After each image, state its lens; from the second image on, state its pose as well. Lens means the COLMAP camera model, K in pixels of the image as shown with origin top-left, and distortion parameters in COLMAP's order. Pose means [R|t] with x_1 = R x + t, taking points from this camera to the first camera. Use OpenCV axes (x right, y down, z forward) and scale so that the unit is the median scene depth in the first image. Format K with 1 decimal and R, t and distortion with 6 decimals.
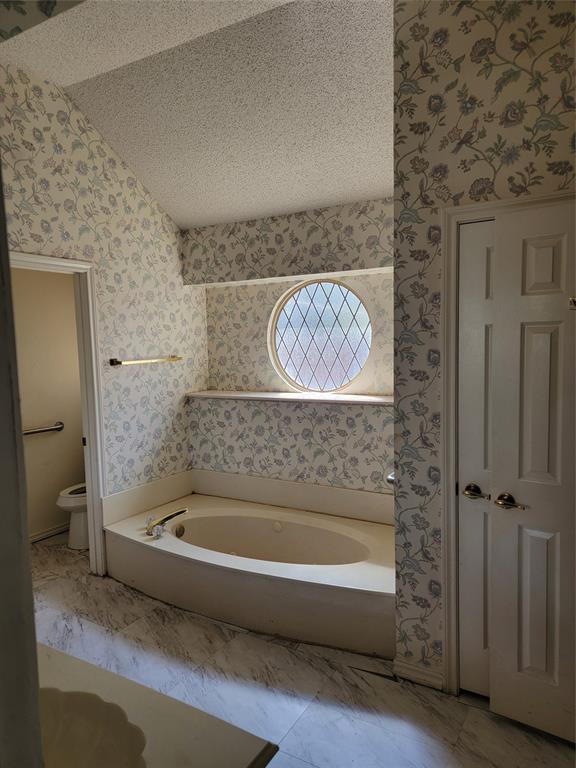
lens RADIAL K [[526.5, 0, 292.2], [0, 526.5, 389.2], [0, 0, 1]] dist [0.081758, -0.065855]
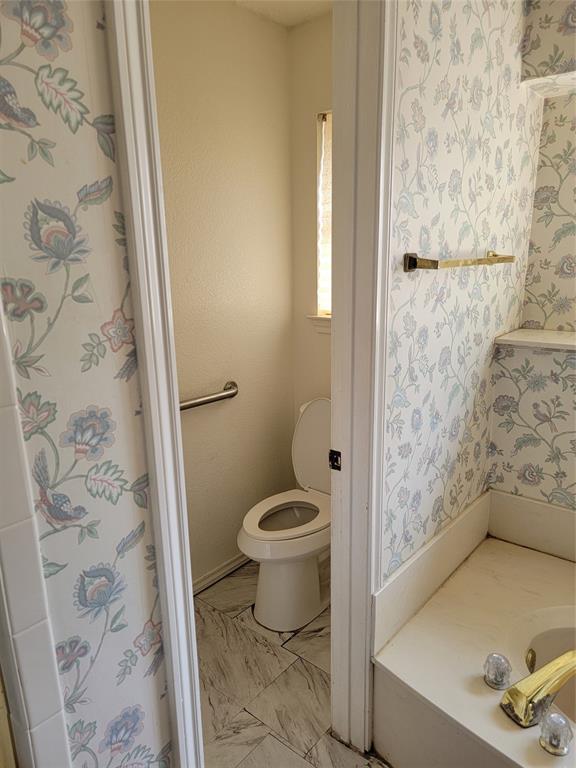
lens RADIAL K [[526.5, 0, 292.2], [0, 526.5, 389.2], [0, 0, 1]] dist [0.081758, -0.065855]
pose [[0.987308, 0.045042, -0.152293, -0.319186], [-0.021552, 0.988067, 0.152510, -0.015009], [0.157345, -0.147293, 0.976497, 0.531527]]
